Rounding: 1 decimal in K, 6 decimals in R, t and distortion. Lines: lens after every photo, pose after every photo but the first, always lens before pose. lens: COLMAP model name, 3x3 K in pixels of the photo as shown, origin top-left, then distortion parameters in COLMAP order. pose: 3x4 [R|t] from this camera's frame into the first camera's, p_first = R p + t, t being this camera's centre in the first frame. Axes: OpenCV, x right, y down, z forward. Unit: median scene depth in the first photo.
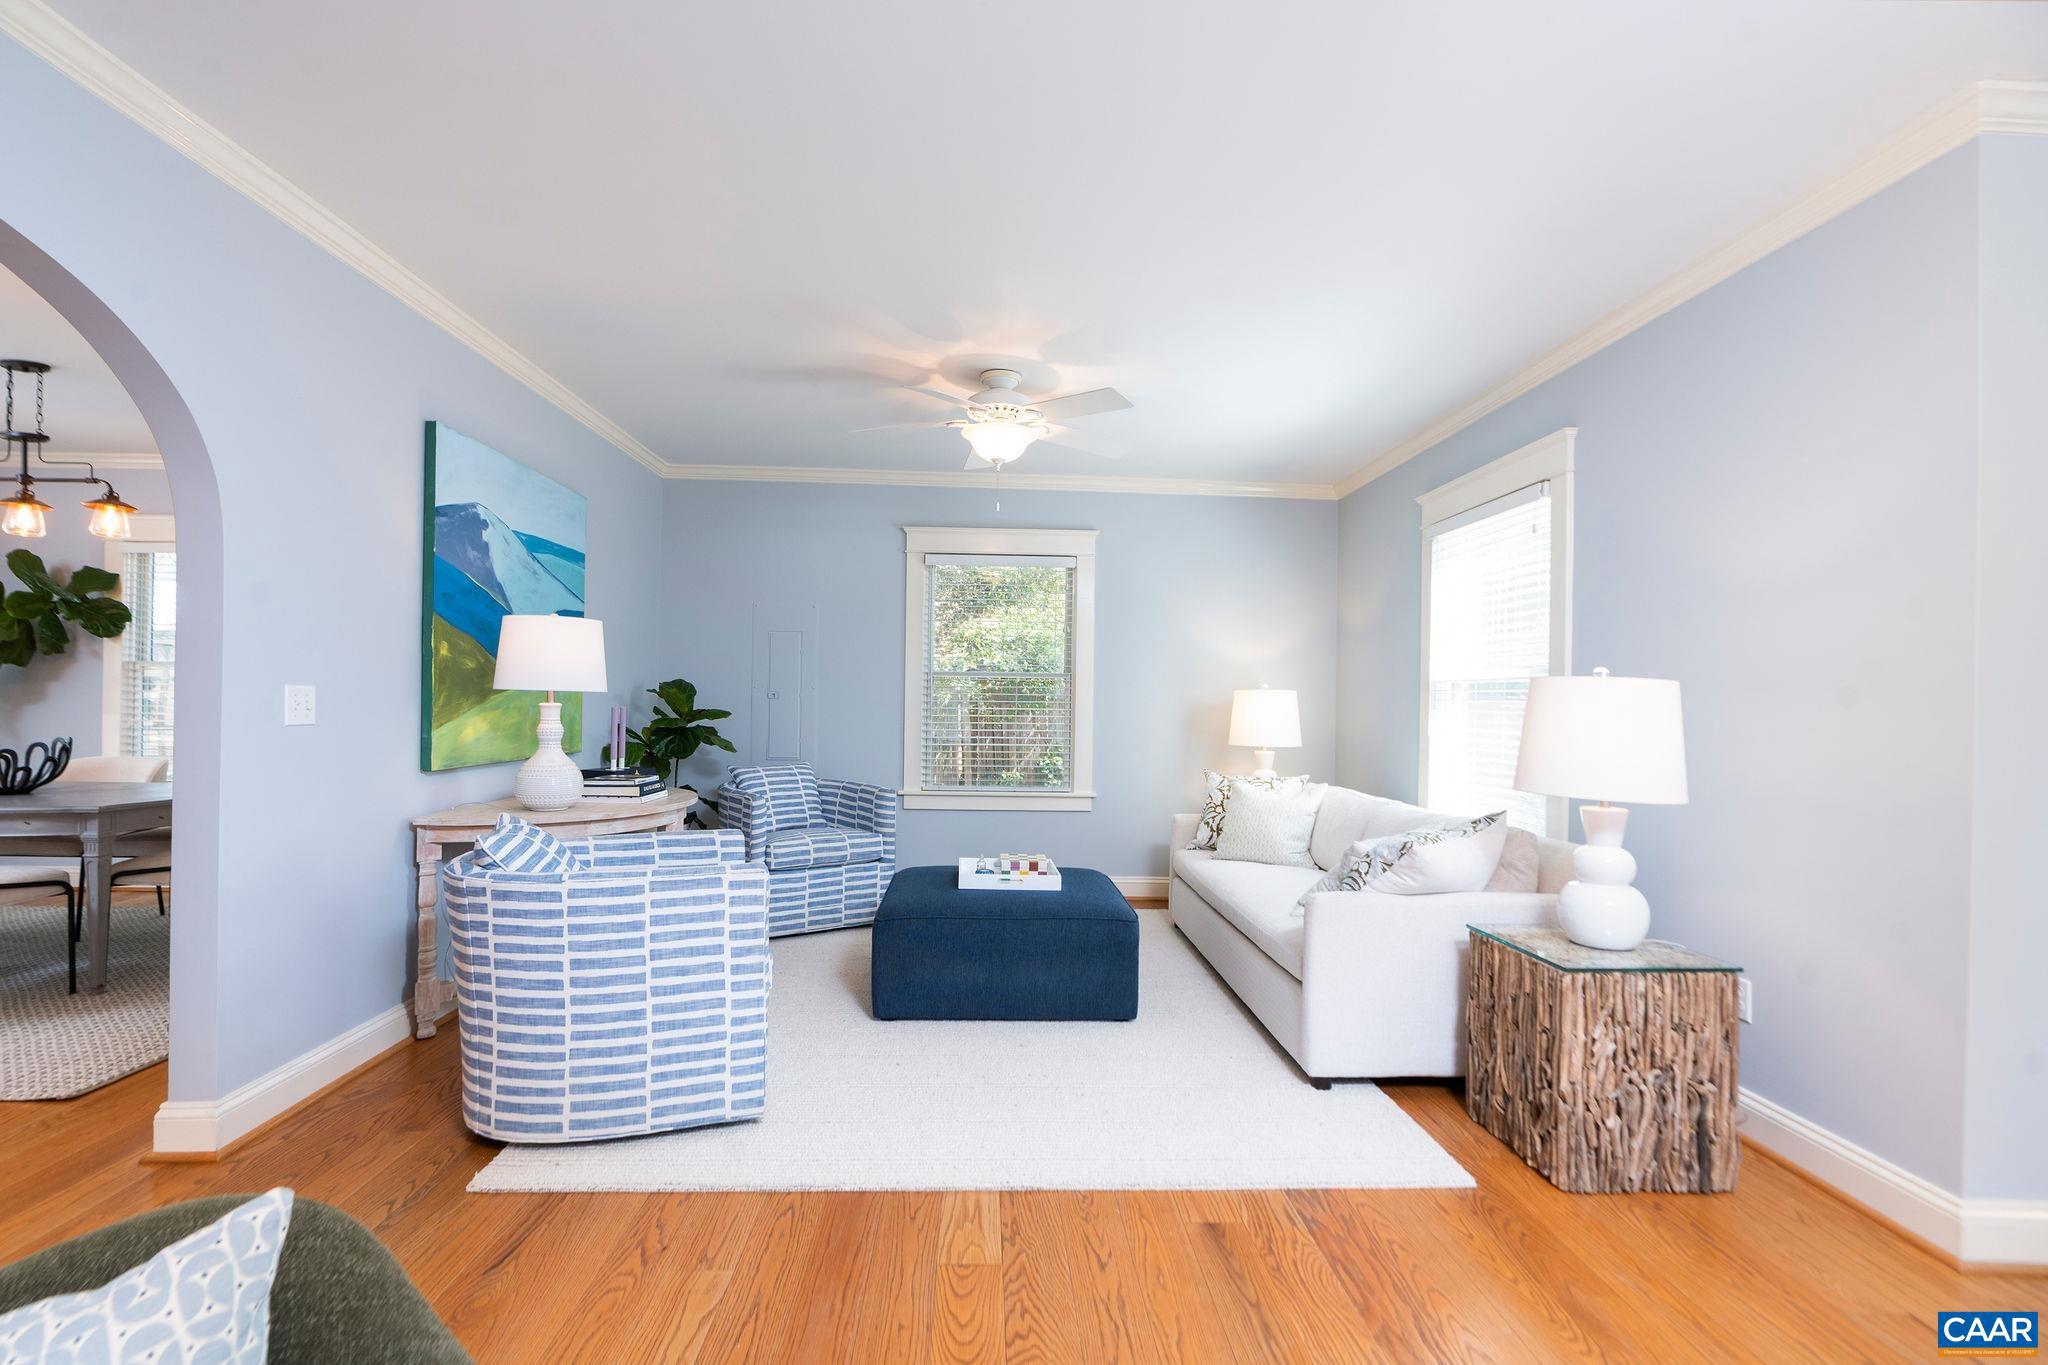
lens RADIAL K [[916.8, 0, 1029.6], [0, 916.8, 706.4], [0, 0, 1]] dist [0.001212, -0.011321]
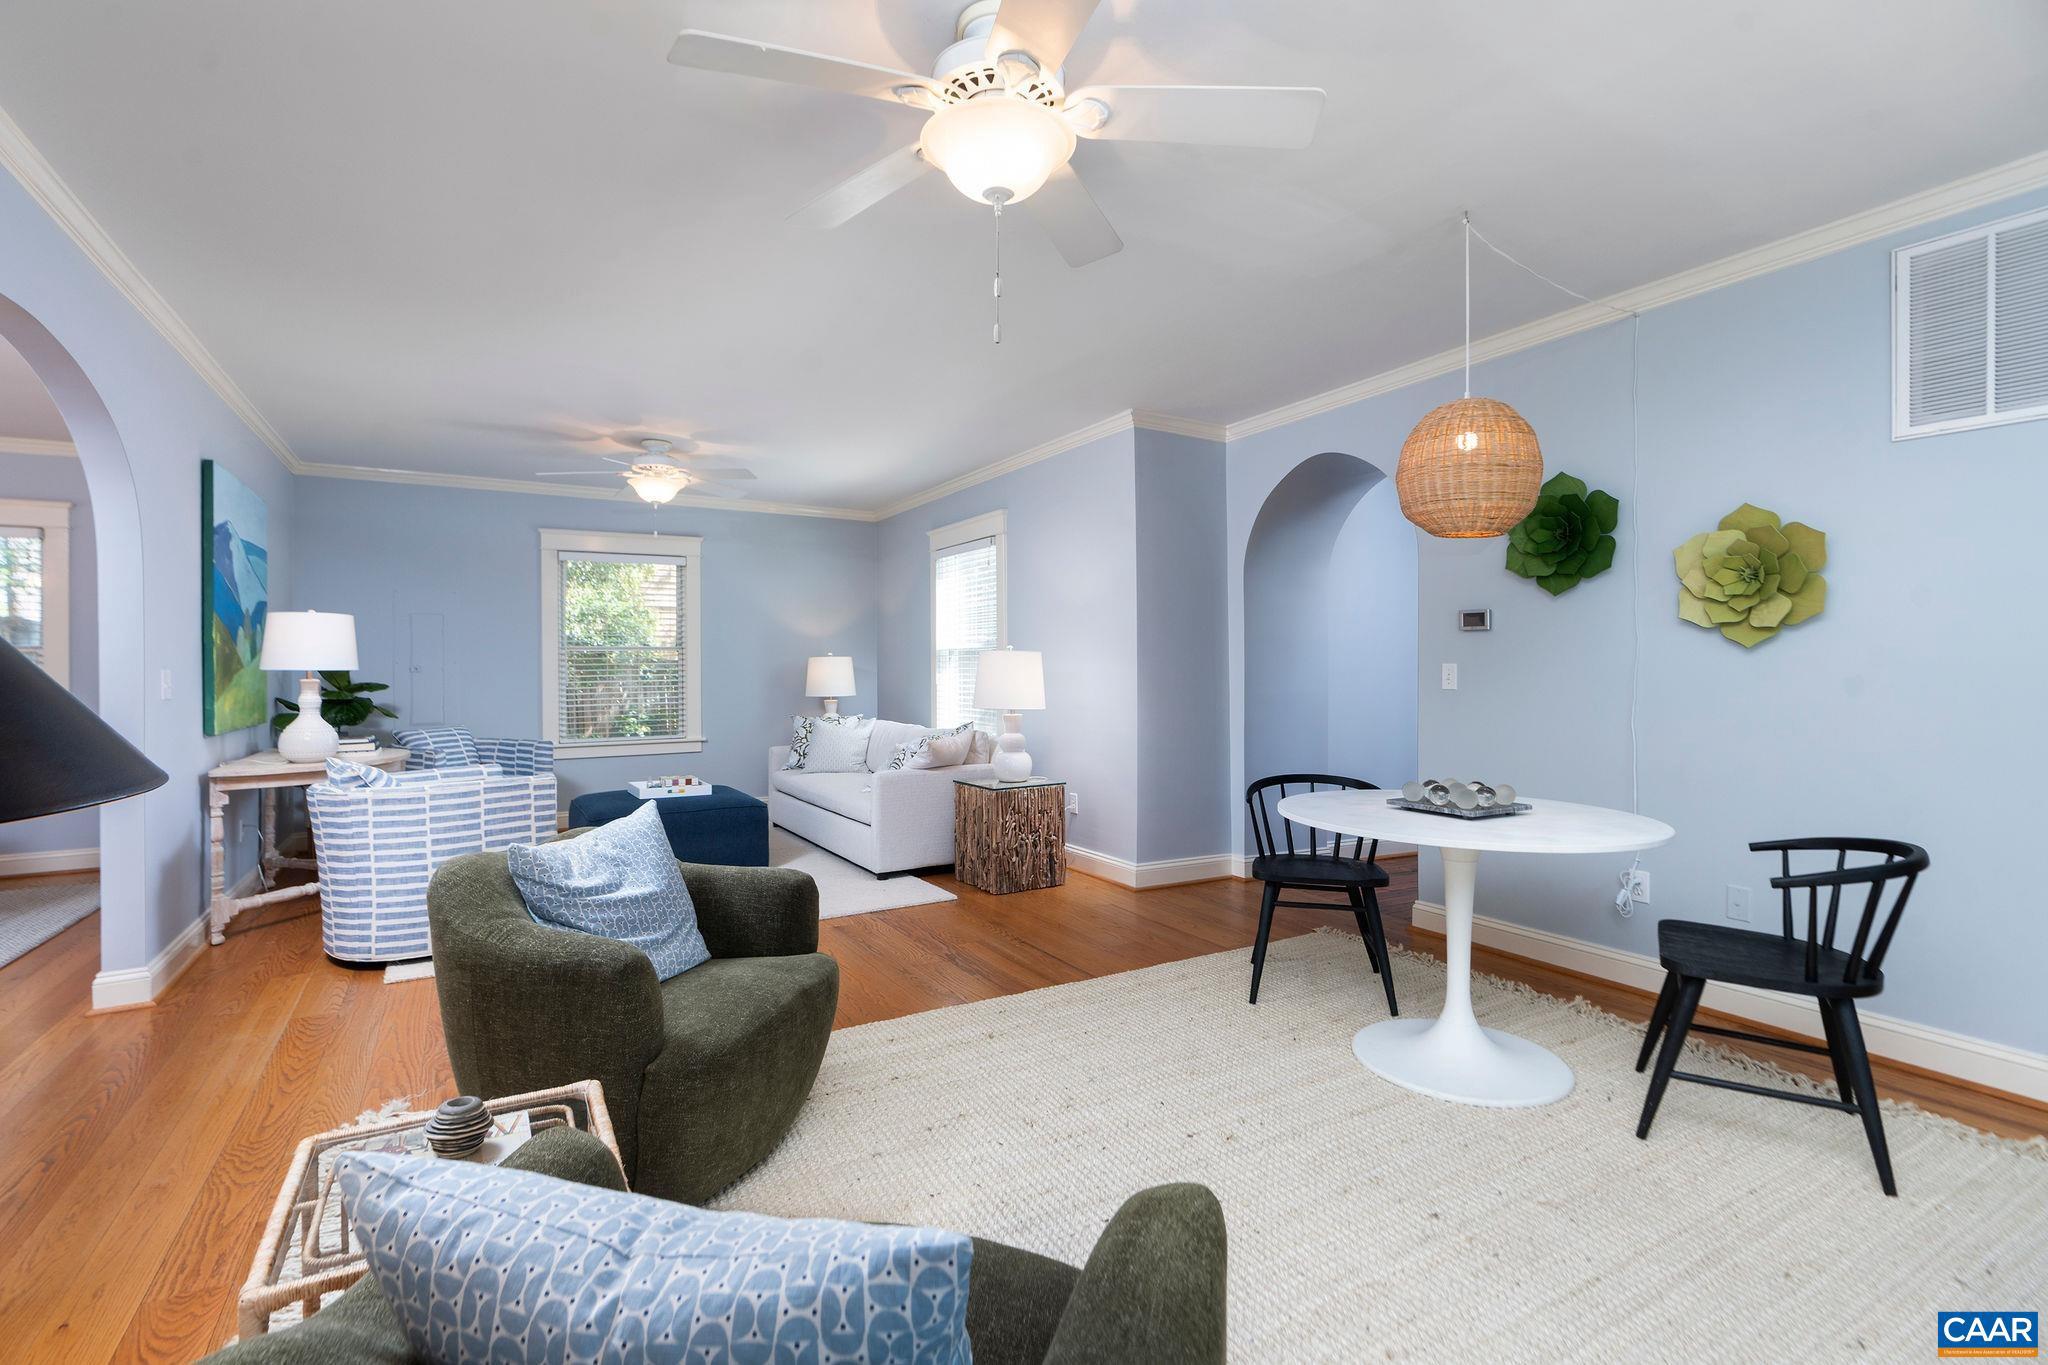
lens RADIAL K [[942.1, 0, 1006.8], [0, 942.1, 657.3], [0, 0, 1]] dist [0.000165, 0.000632]
pose [[0.890294, -0.018619, 0.455006, -0.263993], [0.023288, 0.999718, -0.004658, -0.006280], [-0.454791, 0.014743, 0.890476, -0.678842]]
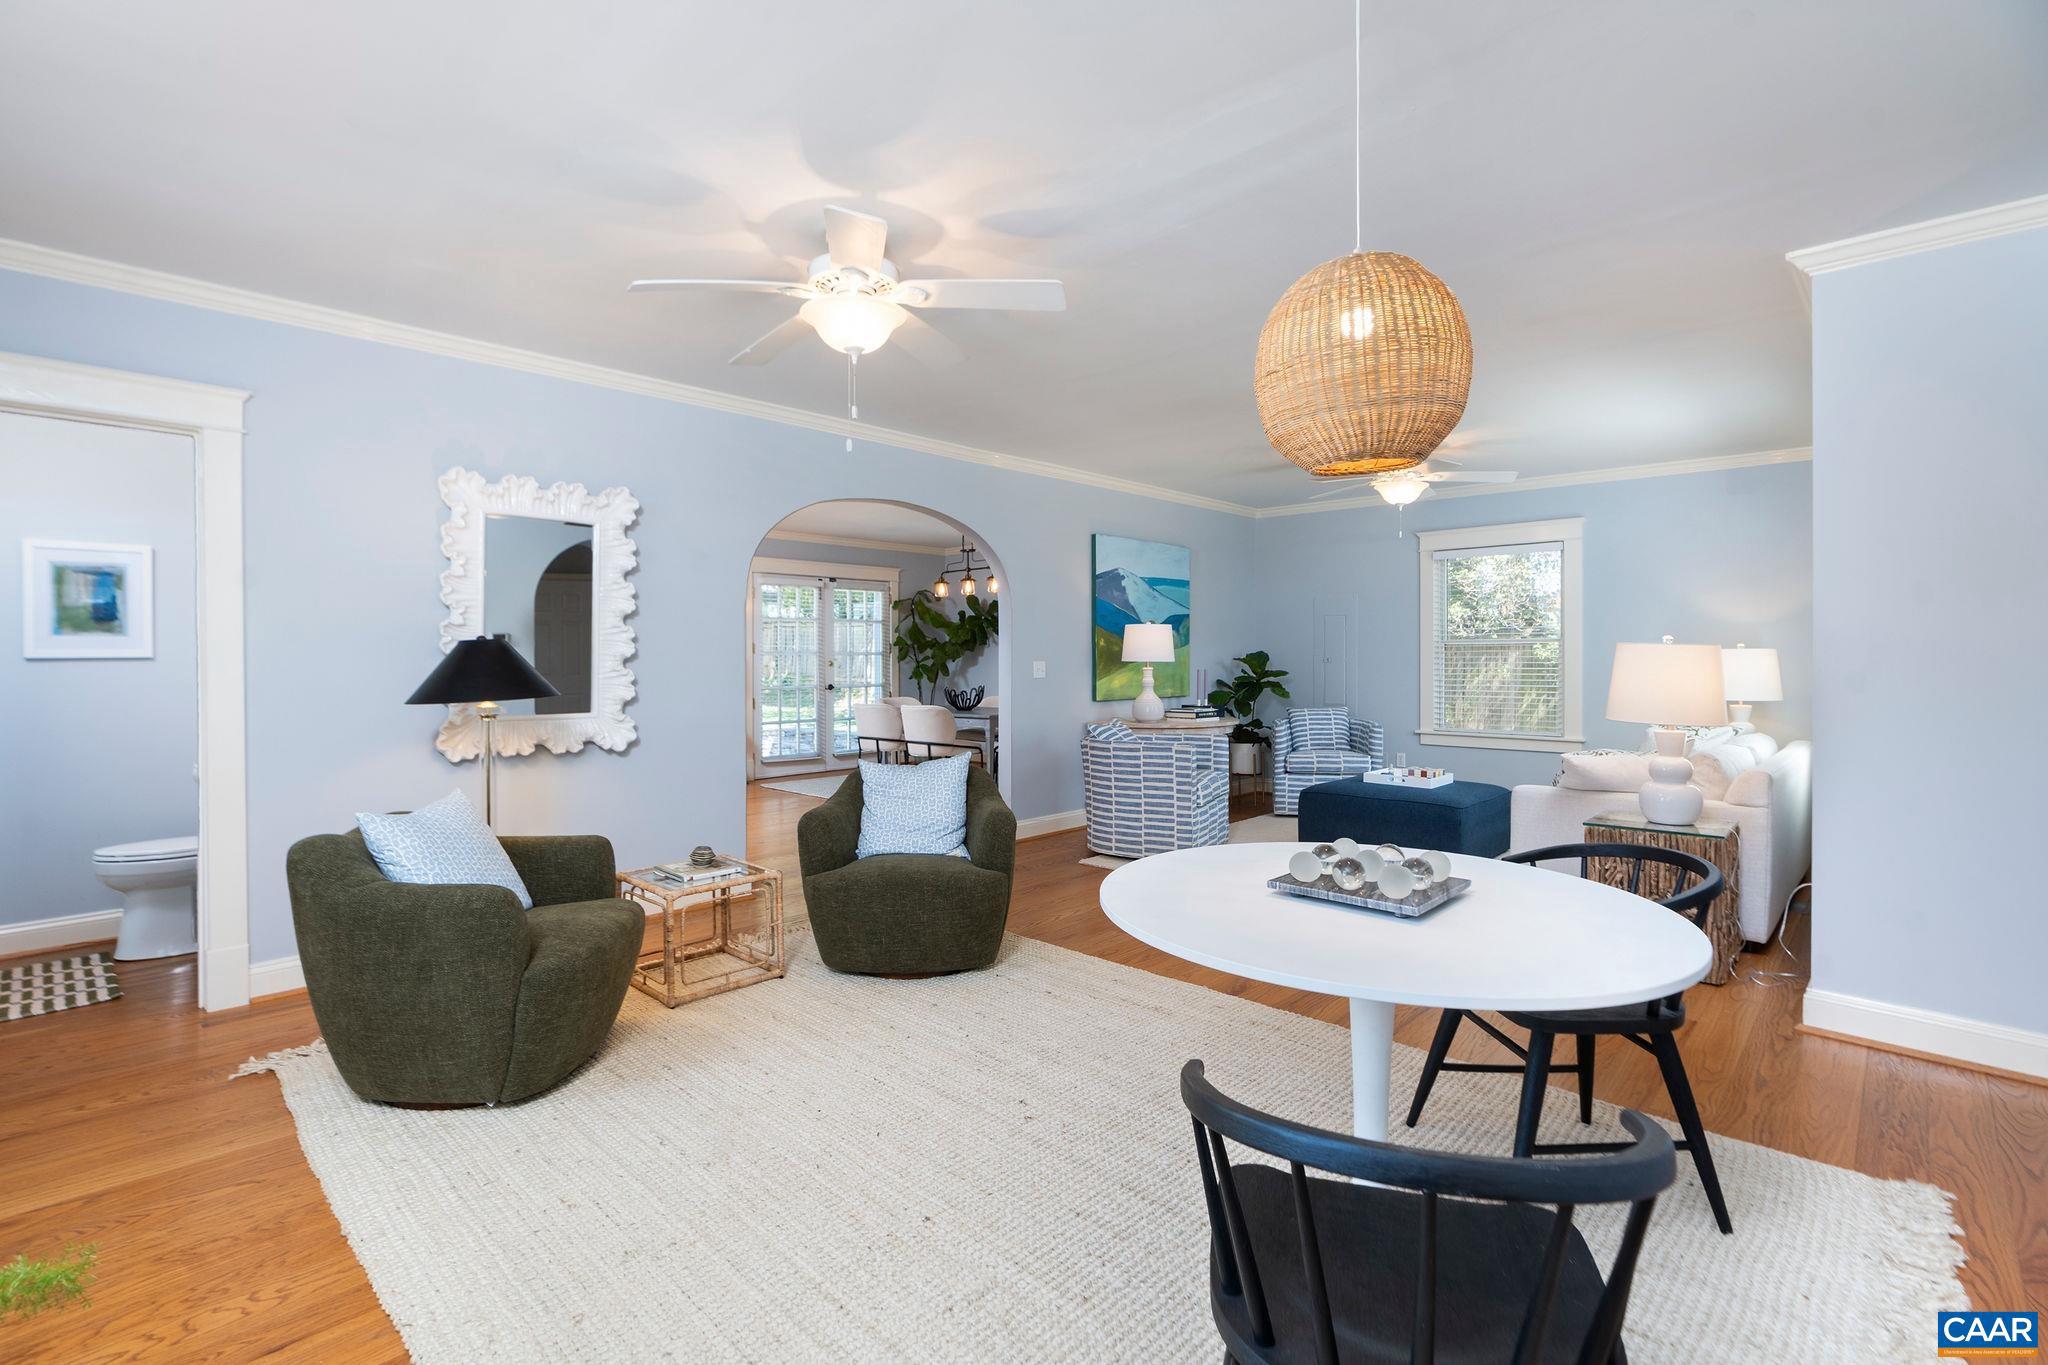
lens RADIAL K [[942.1, 0, 1006.8], [0, 942.1, 657.3], [0, 0, 1]] dist [0.000165, 0.000632]
pose [[0.676869, -0.015345, -0.735943, 0.820735], [0.007441, 0.999874, -0.014005, -0.000037], [0.736066, 0.004003, 0.676898, -0.629545]]
